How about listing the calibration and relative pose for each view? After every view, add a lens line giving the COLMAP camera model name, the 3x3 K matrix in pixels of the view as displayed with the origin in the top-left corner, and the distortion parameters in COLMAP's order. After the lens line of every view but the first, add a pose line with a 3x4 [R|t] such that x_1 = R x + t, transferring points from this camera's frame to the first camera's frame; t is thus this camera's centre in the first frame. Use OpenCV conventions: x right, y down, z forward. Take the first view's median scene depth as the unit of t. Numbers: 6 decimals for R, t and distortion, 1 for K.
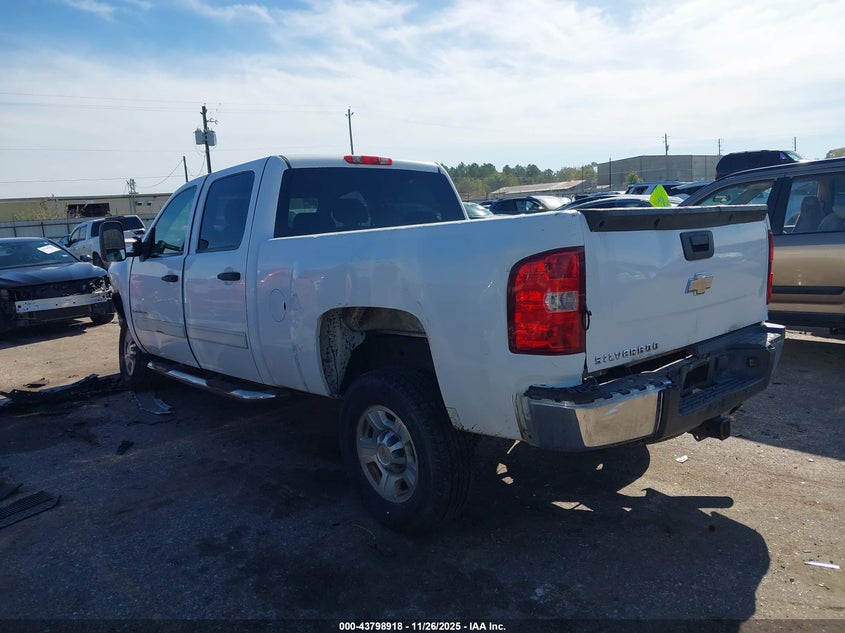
lens RADIAL K [[655.5, 0, 422.5], [0, 655.5, 316.5], [0, 0, 1]] dist [0.010109, 0.000800]
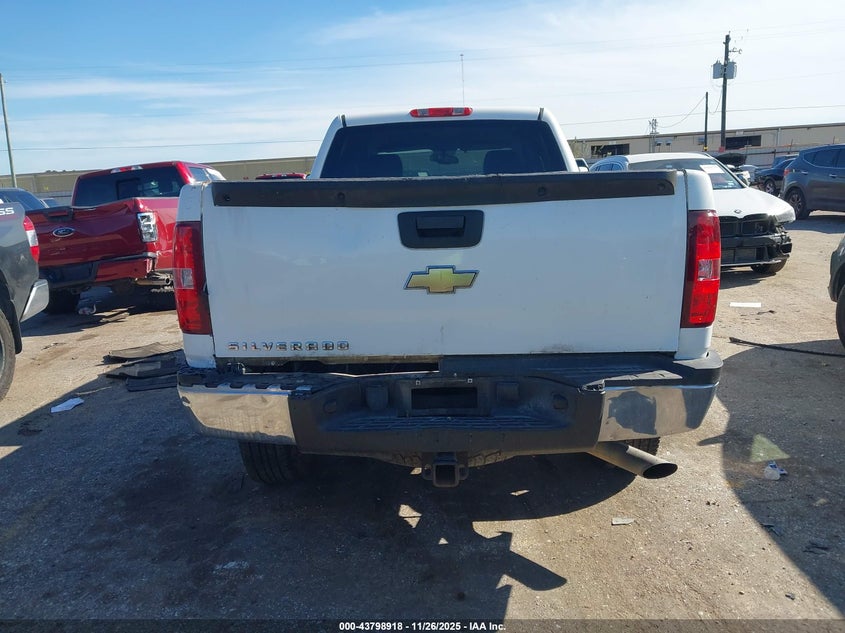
lens RADIAL K [[663.8, 0, 422.5], [0, 663.8, 316.5], [0, 0, 1]] dist [-0.000134, 0.003244]
pose [[0.727803, 0.157510, -0.667453, 0.606224], [-0.099590, 0.987225, 0.124377, -0.065981], [0.678517, -0.024050, 0.734191, 0.280340]]
